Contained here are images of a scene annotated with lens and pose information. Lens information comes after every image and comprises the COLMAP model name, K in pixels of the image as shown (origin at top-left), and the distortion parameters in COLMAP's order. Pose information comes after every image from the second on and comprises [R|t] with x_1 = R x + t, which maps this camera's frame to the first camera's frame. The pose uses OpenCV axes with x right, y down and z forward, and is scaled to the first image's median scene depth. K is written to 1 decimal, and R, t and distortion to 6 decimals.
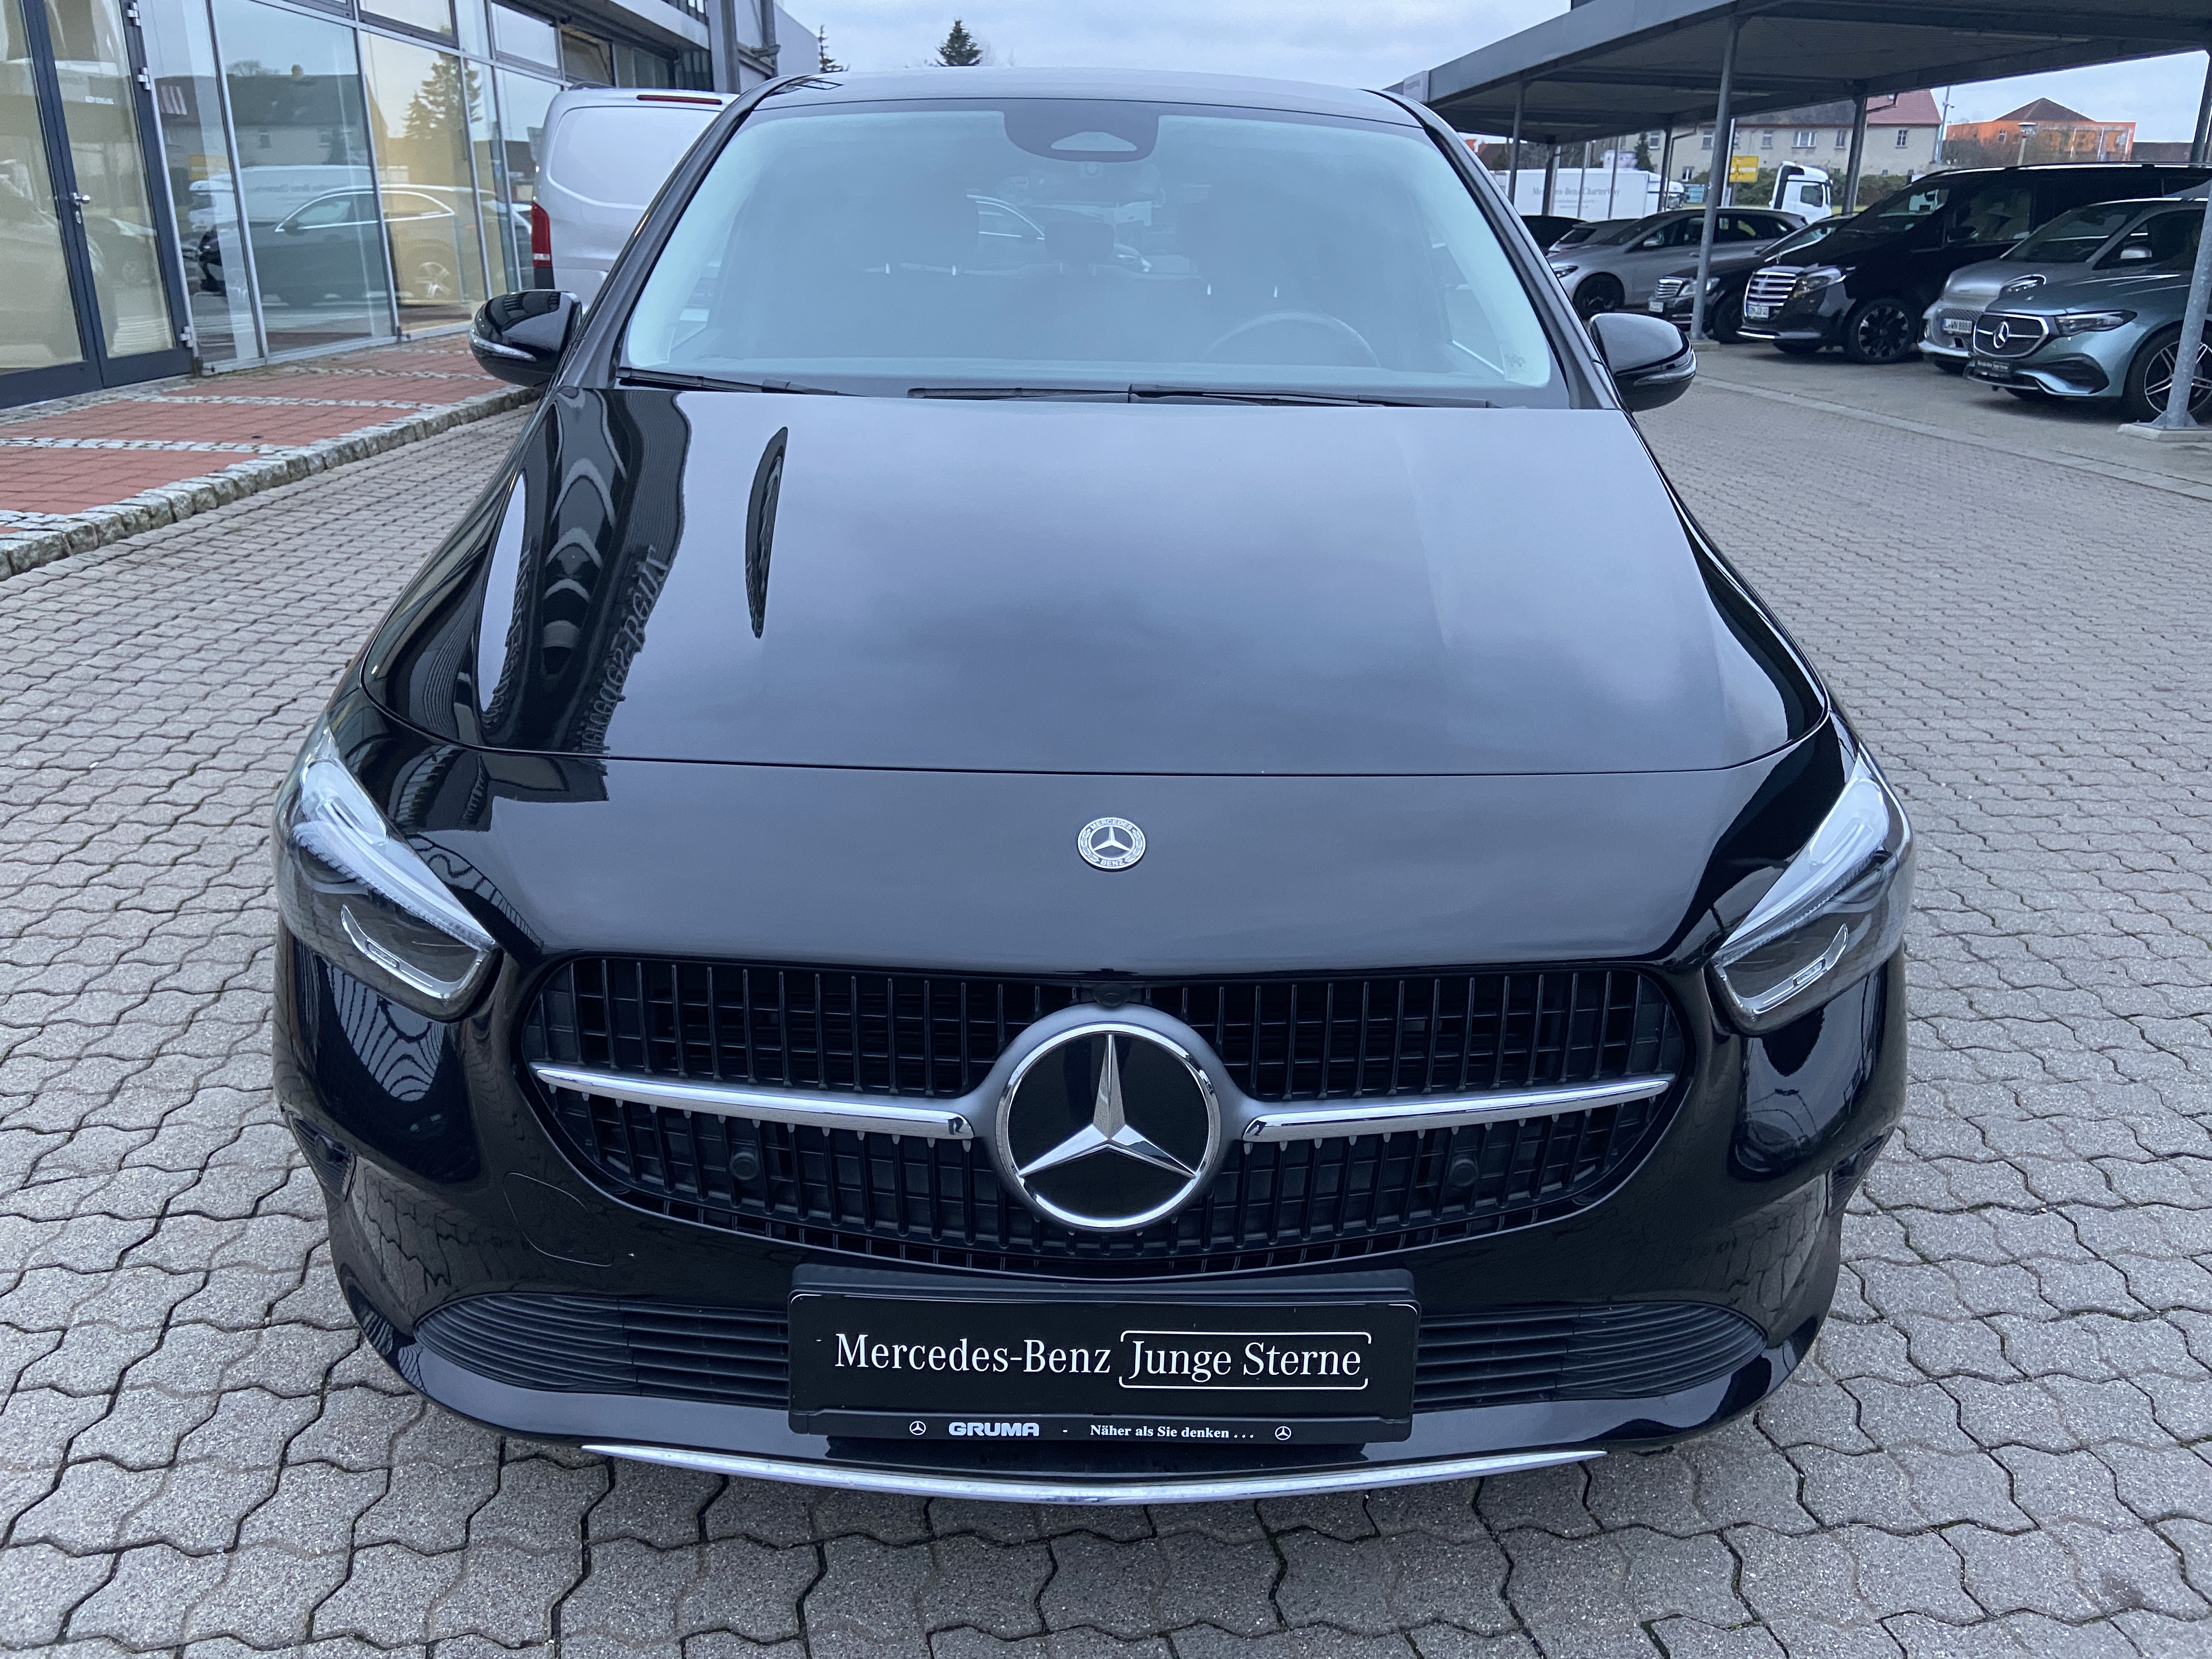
lens RADIAL K [[1691.0, 0, 1060.5], [0, 1691.0, 827.1], [0, 0, 1]] dist [0.107346, -0.086052]
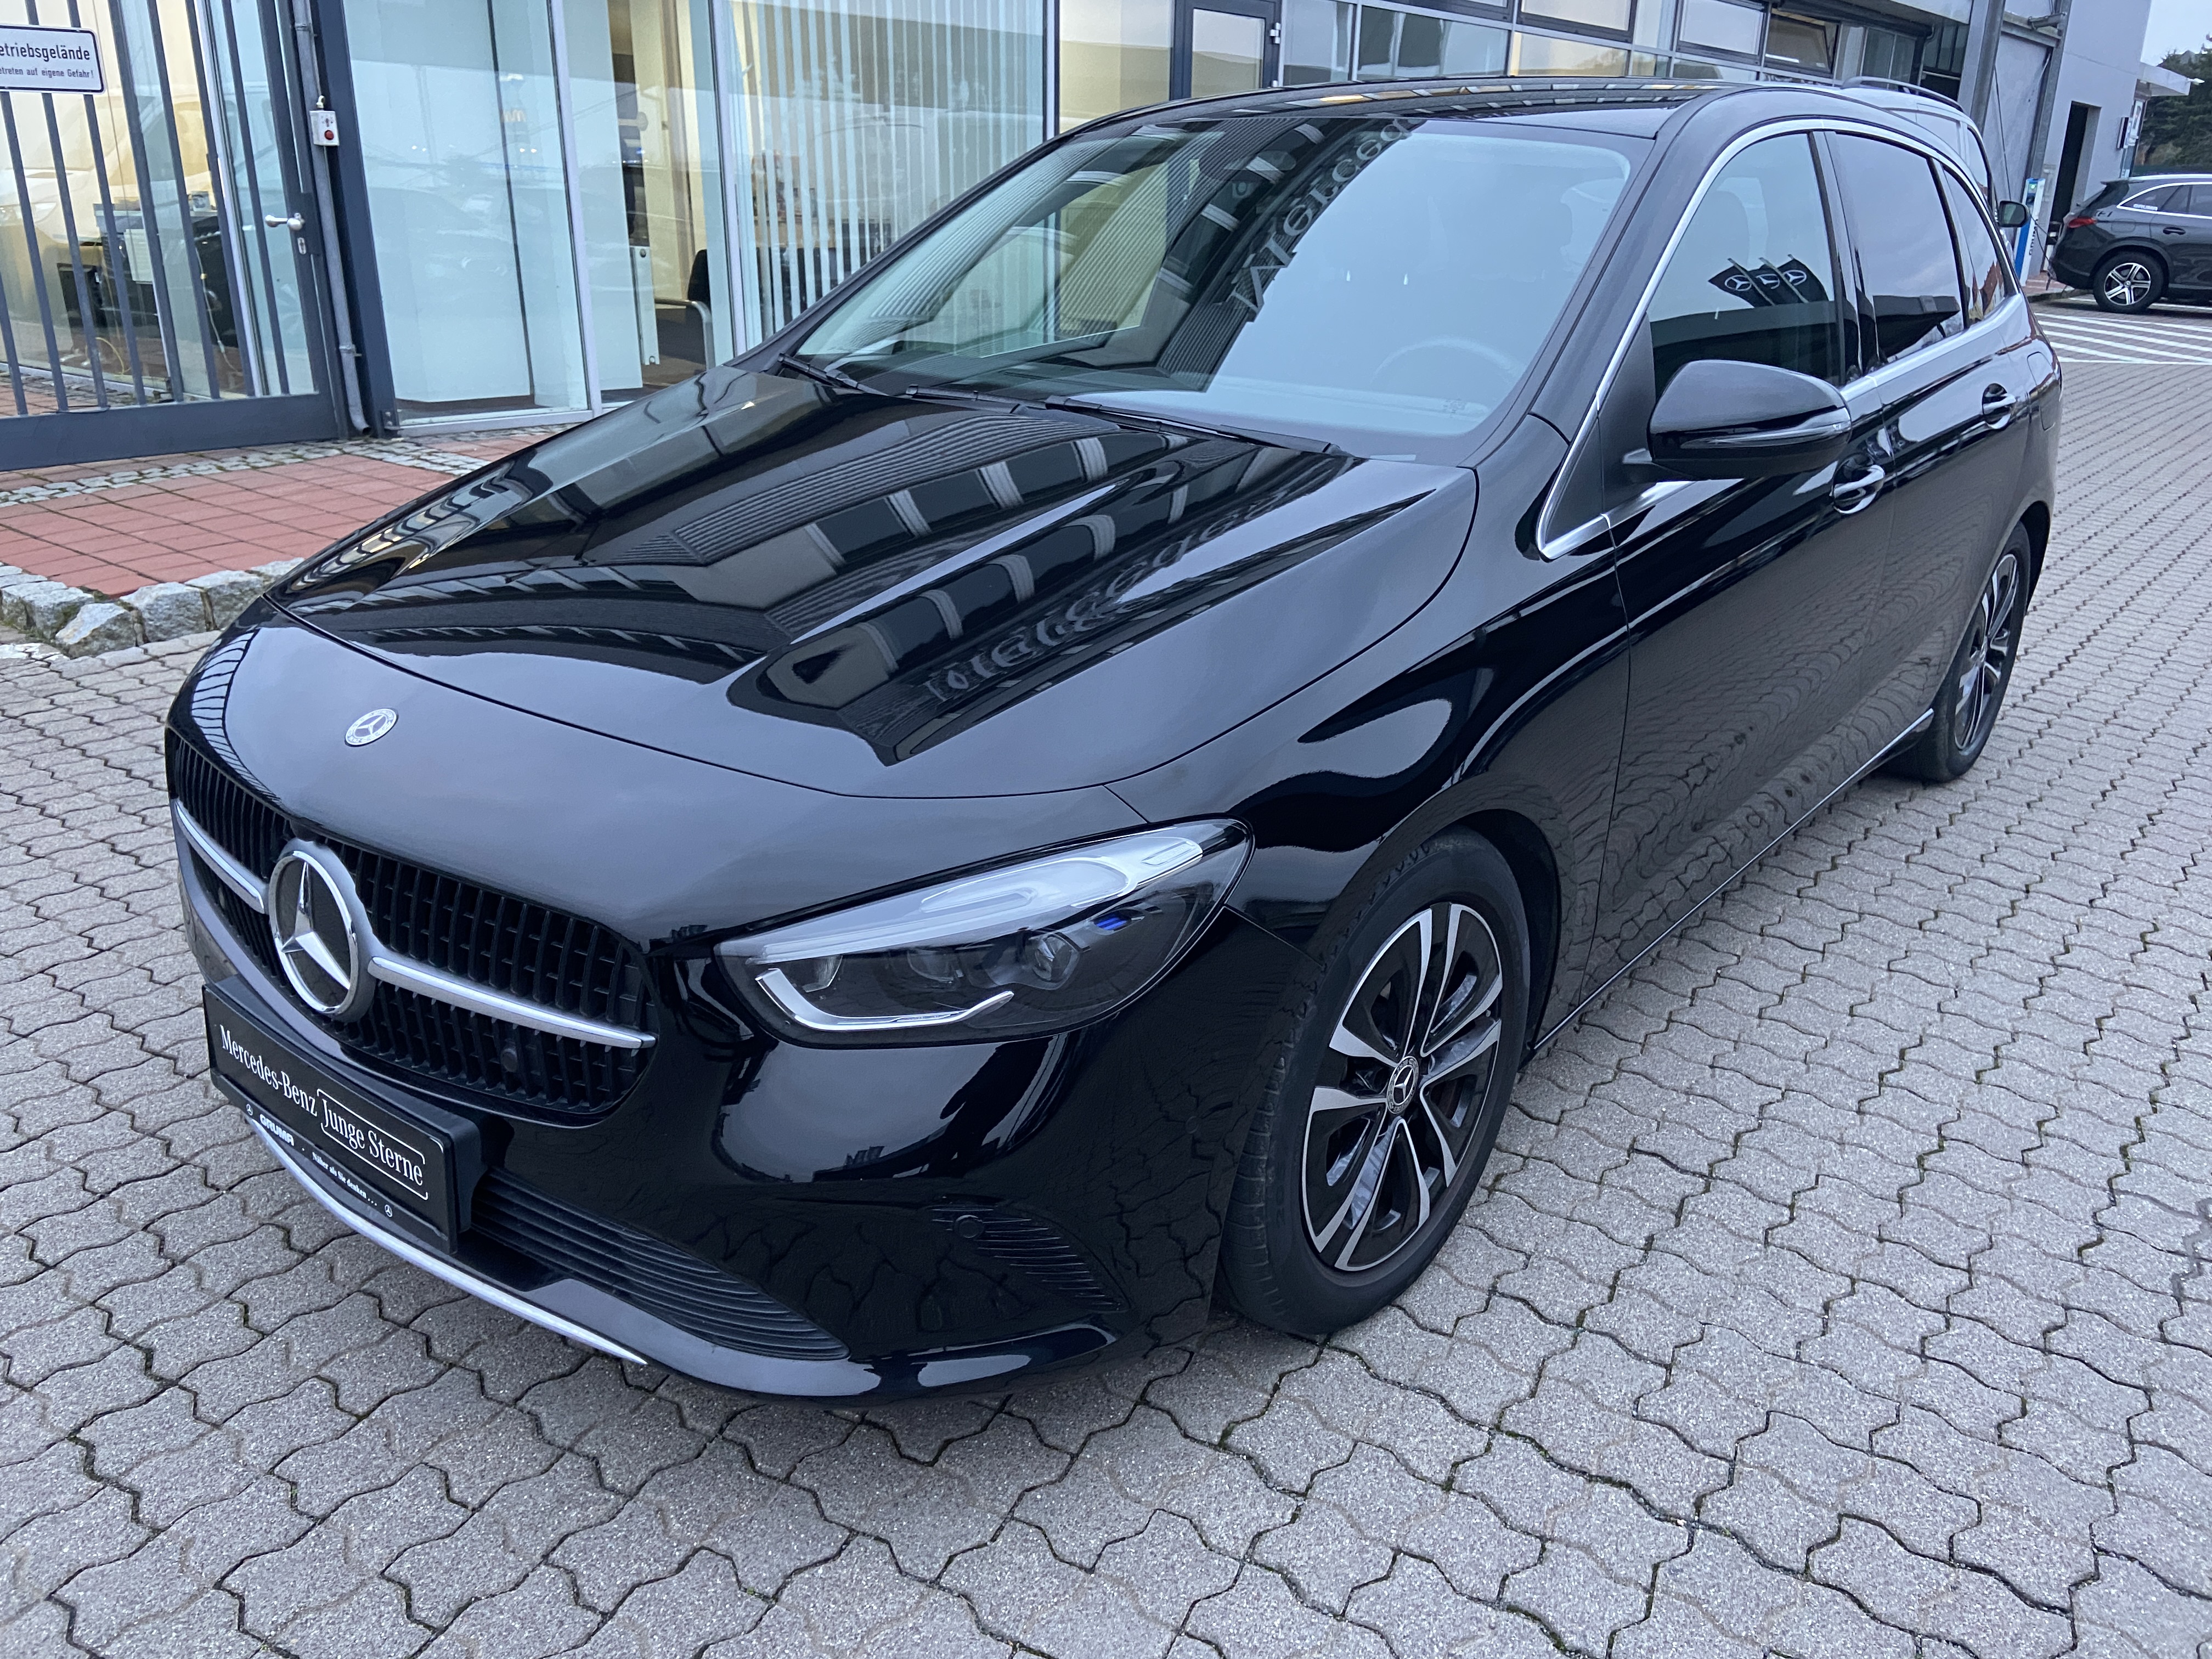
lens RADIAL K [[1691.0, 0, 1060.5], [0, 1691.0, 827.1], [0, 0, 1]] dist [0.107346, -0.086052]
pose [[0.786625, 0.237578, -0.569893, 1.202549], [-0.233162, 0.968965, 0.082109, -0.154965], [0.571713, 0.068289, 0.817607, 0.197946]]
